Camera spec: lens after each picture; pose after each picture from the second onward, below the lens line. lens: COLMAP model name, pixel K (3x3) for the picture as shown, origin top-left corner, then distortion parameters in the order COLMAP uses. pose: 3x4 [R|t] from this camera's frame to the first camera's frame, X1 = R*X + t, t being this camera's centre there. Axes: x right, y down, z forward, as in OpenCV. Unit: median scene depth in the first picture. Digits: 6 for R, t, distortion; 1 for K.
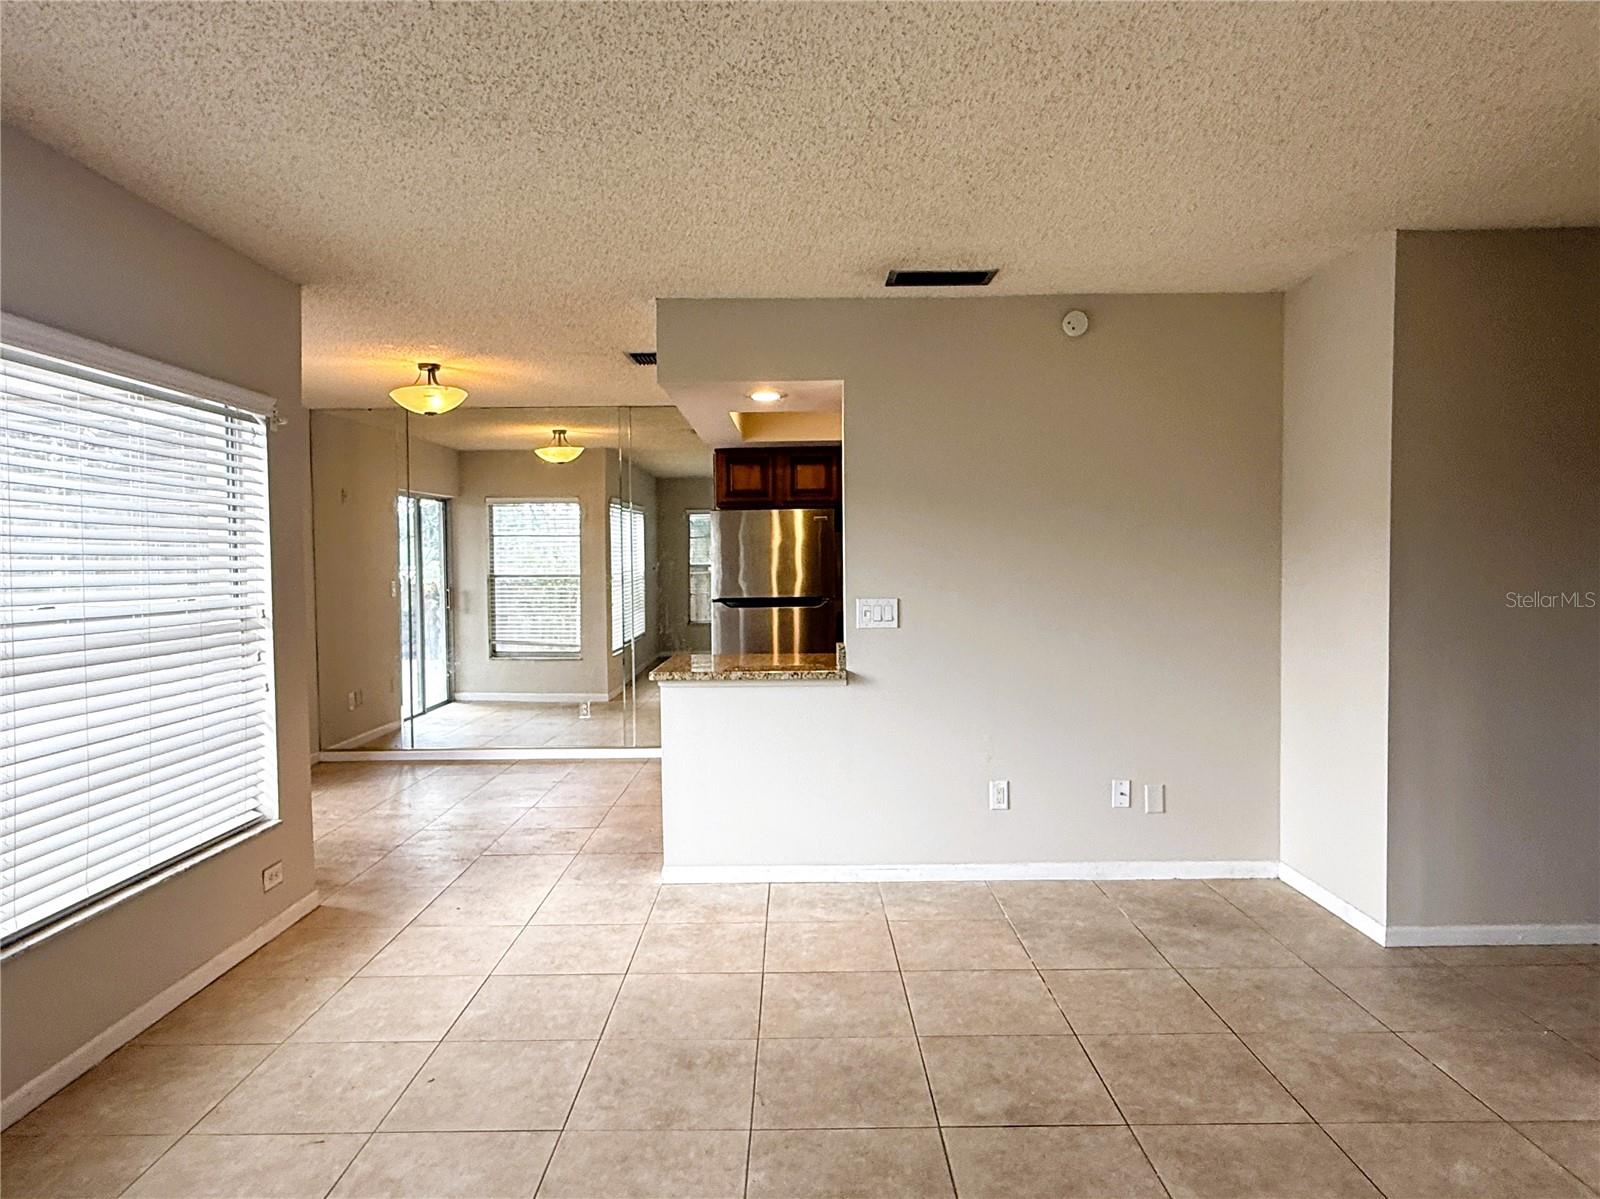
lens RADIAL K [[976.4, 0, 810.4], [0, 976.4, 600.6], [0, 0, 1]] dist [0.002528, 0.002535]
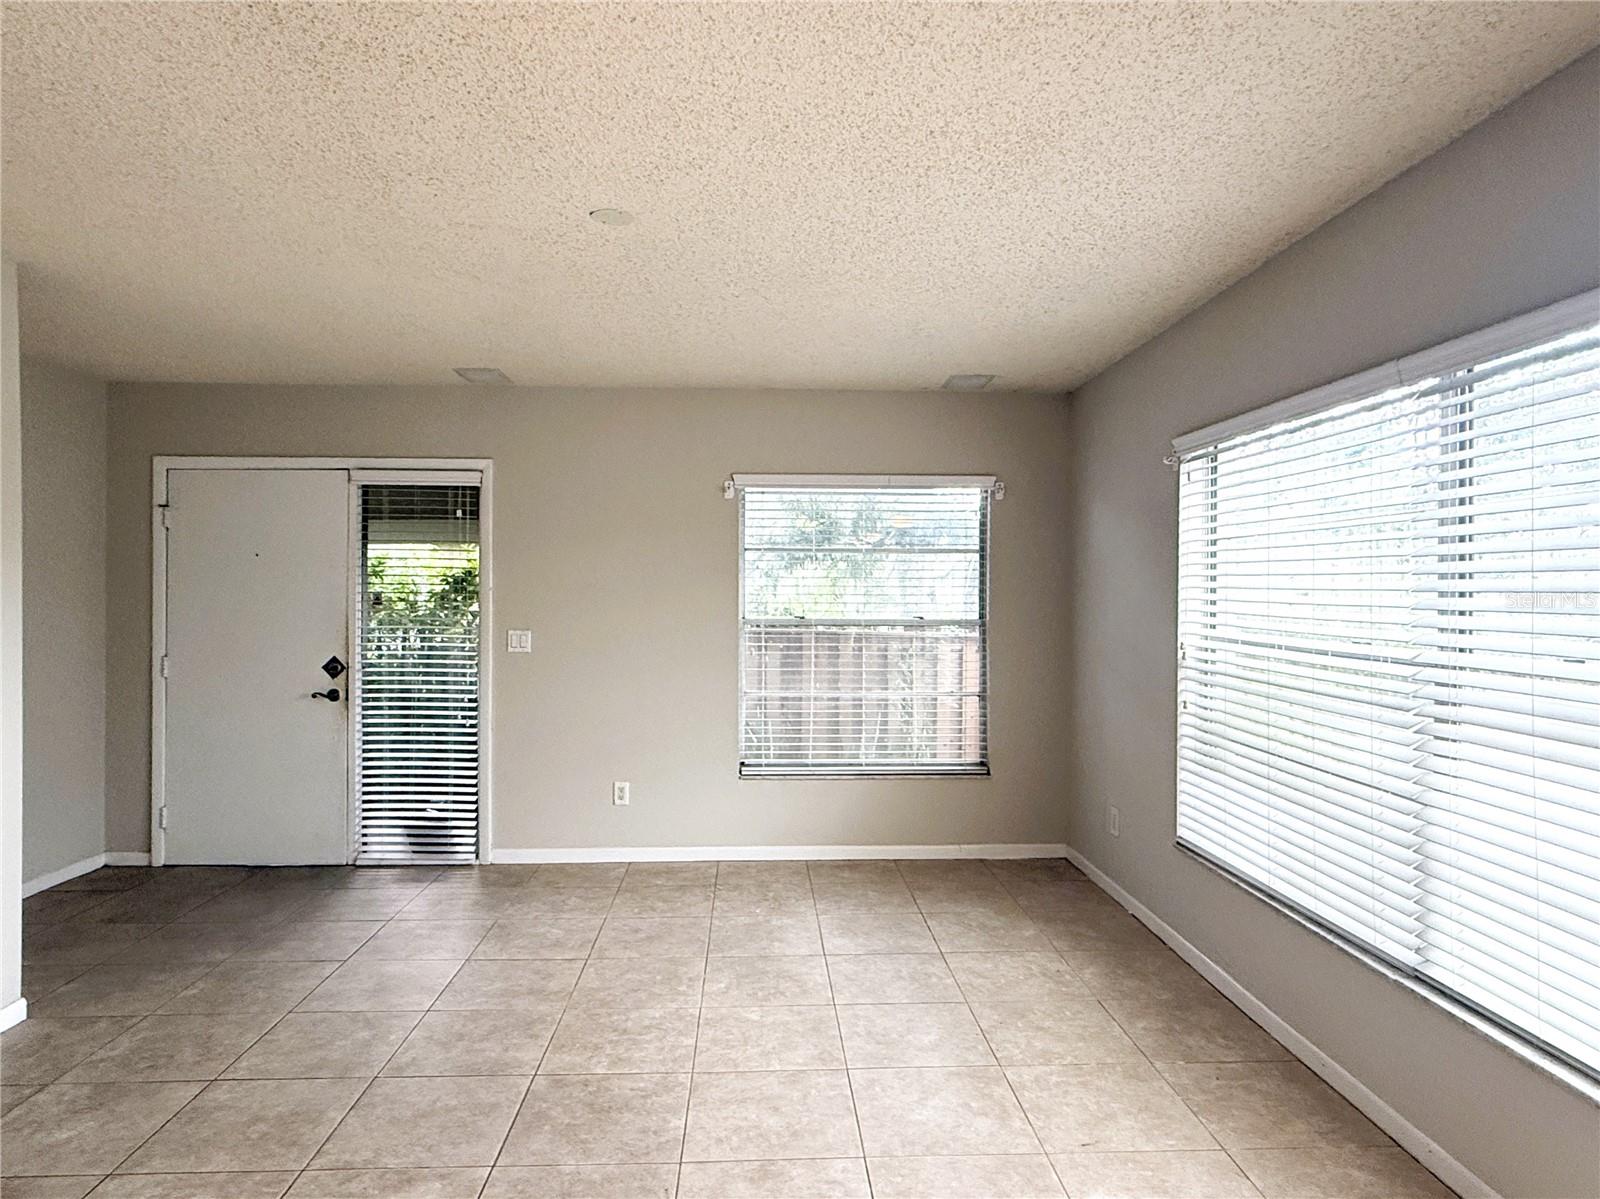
lens RADIAL K [[976.4, 0, 810.4], [0, 976.4, 600.6], [0, 0, 1]] dist [0.002528, 0.002535]
pose [[-0.999014, 0.008647, -0.043551, -0.161799], [0.006676, 0.998955, 0.045207, -0.093119], [0.043896, 0.044872, -0.998028, 2.059808]]
